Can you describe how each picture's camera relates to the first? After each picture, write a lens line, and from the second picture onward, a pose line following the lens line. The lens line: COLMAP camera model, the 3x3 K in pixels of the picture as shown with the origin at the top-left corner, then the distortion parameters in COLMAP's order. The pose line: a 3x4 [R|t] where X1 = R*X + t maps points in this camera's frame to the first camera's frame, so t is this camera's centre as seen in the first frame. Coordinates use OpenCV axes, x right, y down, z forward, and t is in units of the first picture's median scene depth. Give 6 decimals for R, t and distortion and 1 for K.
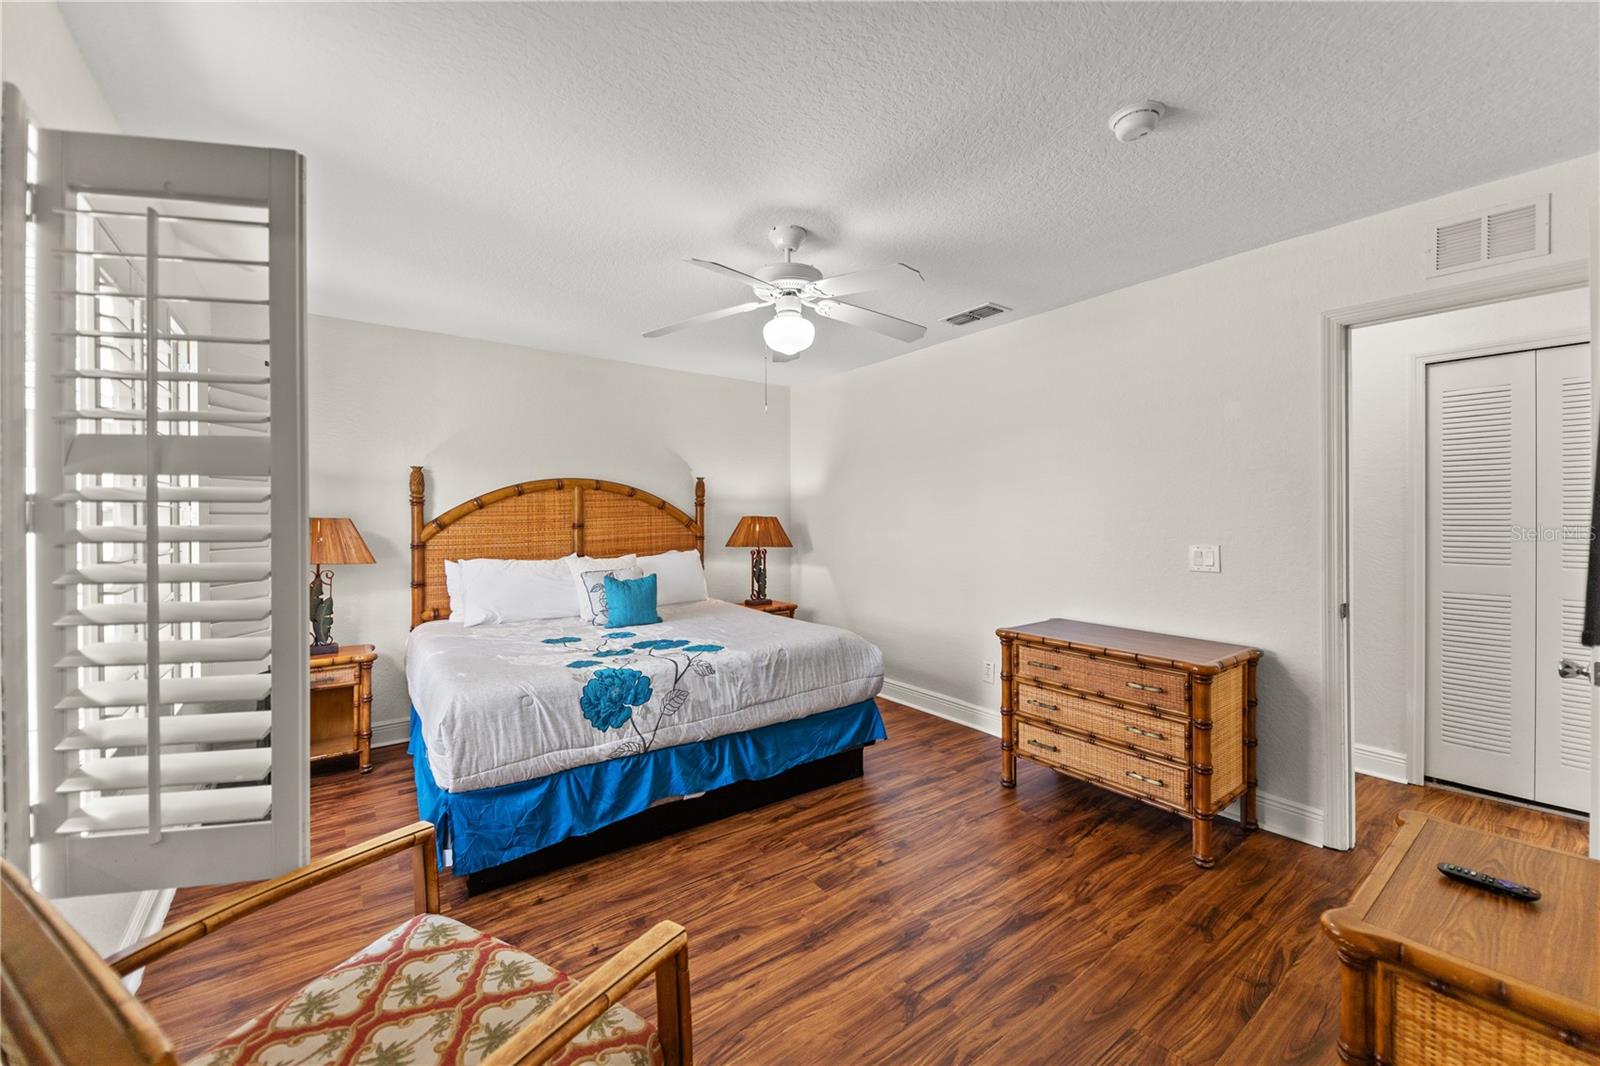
lens RADIAL K [[625.6, 0, 800.1], [0, 625.6, 519.0], [0, 0, 1]] dist [0.014295, -0.005181]
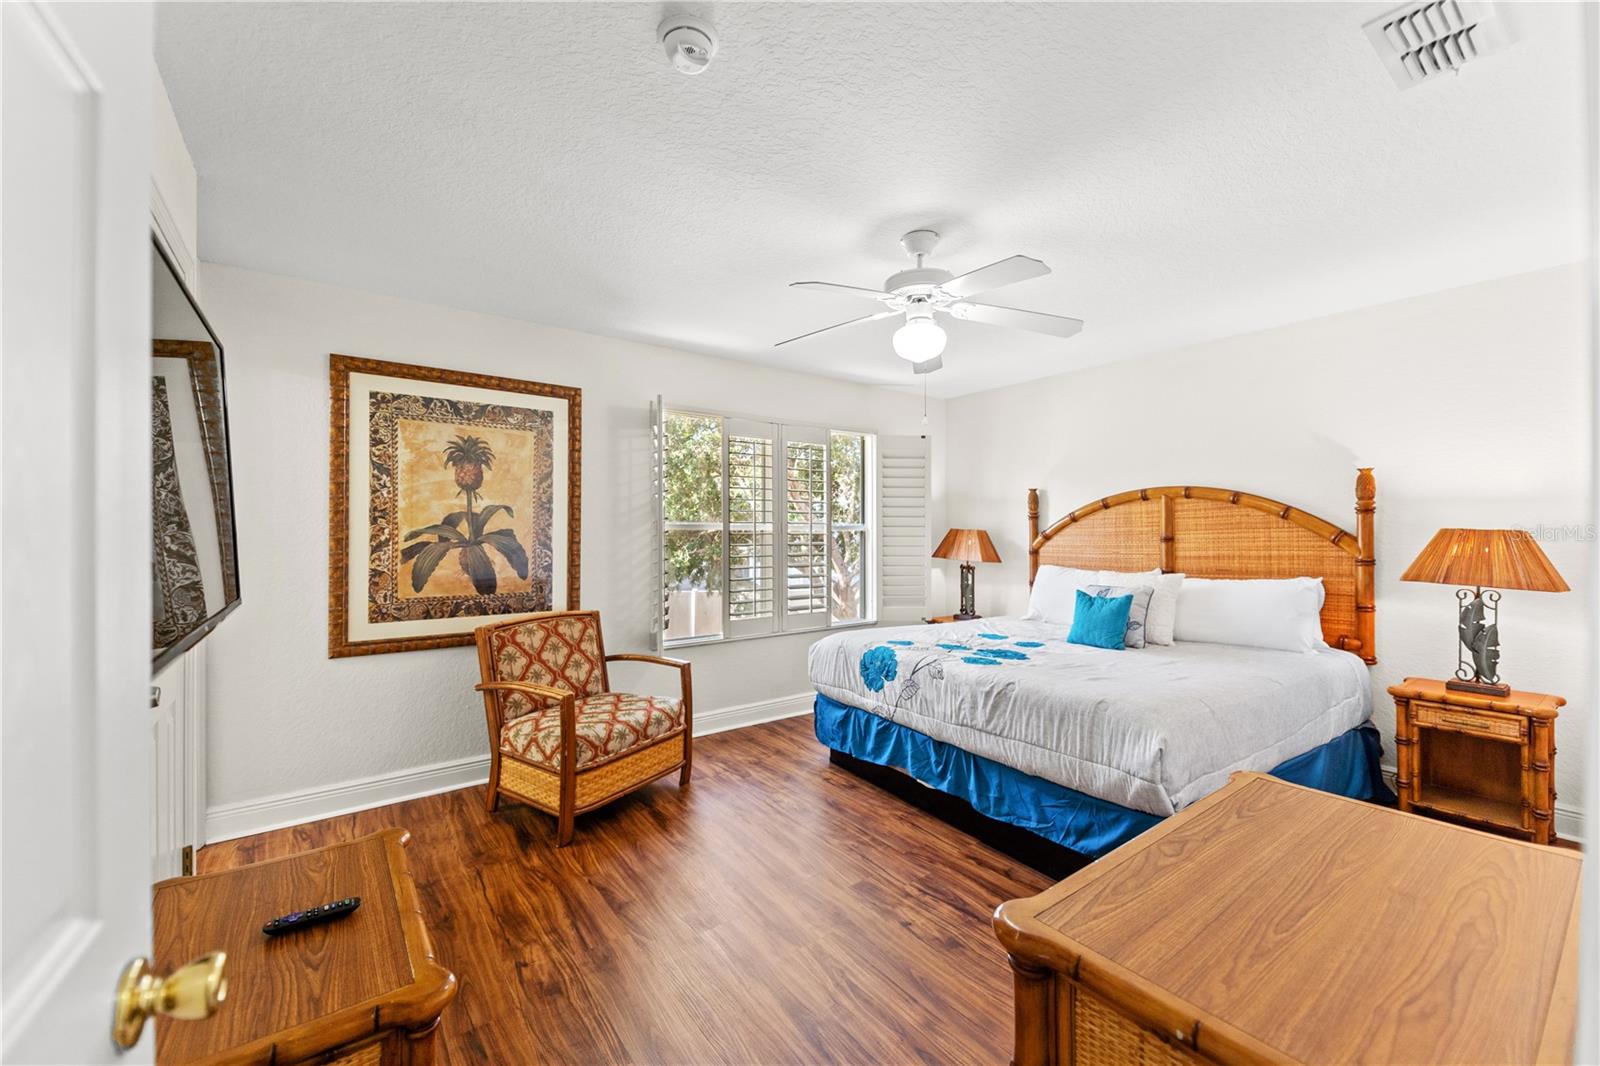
lens RADIAL K [[625.6, 0, 799.8], [0, 625.6, 532.2], [0, 0, 1]] dist [0.014295, -0.005181]
pose [[-0.007078, 0.005964, -0.999957, 0.635944], [-0.006415, 0.999961, 0.006009, -0.001226], [0.999954, 0.006457, -0.007040, 0.542766]]
